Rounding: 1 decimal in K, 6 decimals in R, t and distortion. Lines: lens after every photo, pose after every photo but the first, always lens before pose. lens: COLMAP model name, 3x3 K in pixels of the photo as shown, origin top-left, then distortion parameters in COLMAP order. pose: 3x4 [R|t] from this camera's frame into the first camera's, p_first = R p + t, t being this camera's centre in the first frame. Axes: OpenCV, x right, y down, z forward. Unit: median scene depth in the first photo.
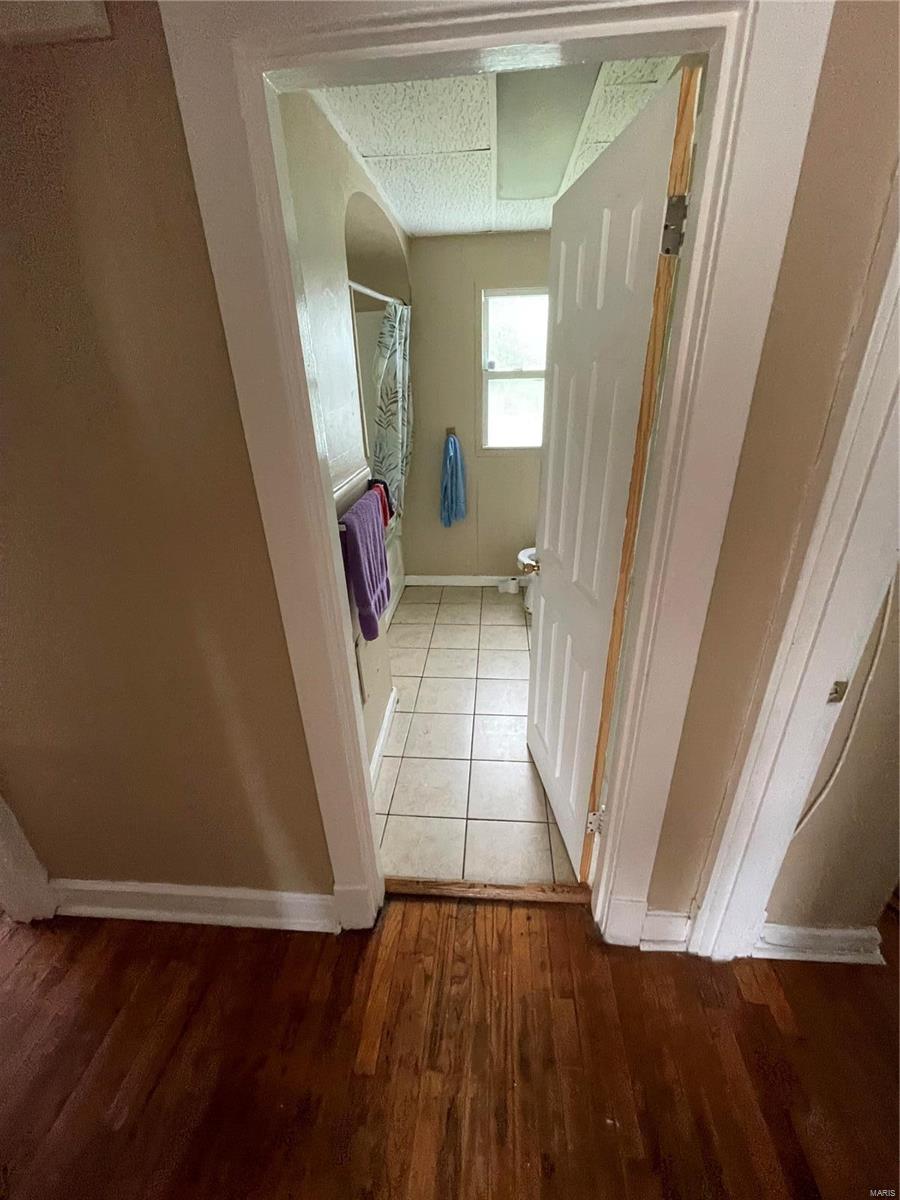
lens RADIAL K [[481.8, 0, 450.0], [0, 481.8, 600.0], [0, 0, 1]] dist [0.000017, -0.000002]
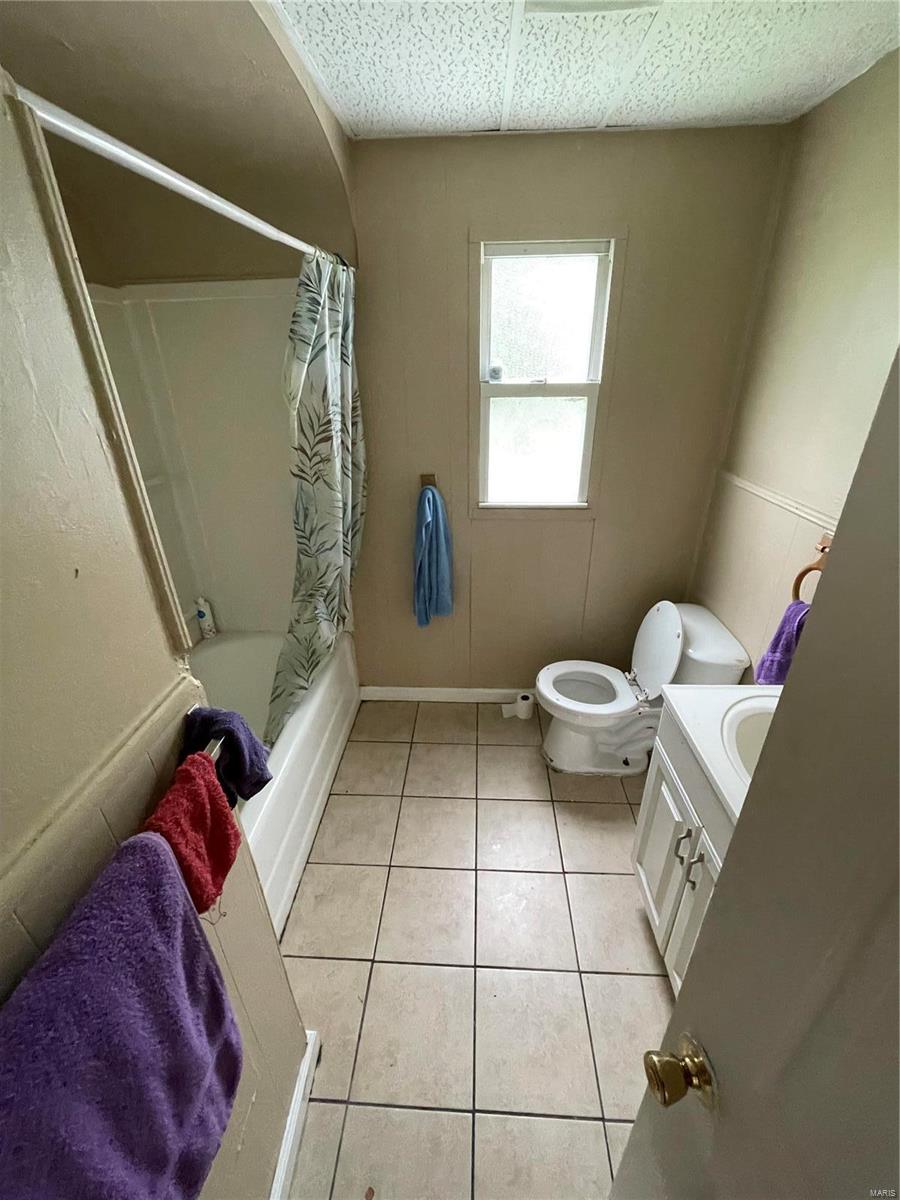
lens RADIAL K [[489.6, 0, 450.0], [0, 489.6, 600.0], [0, 0, 1]] dist [0.000503, 0.000067]
pose [[0.999370, -0.002973, 0.035356, 0.007662], [0.002806, 0.999985, 0.004773, -0.210474], [-0.035370, -0.004670, 0.999363, 0.395580]]
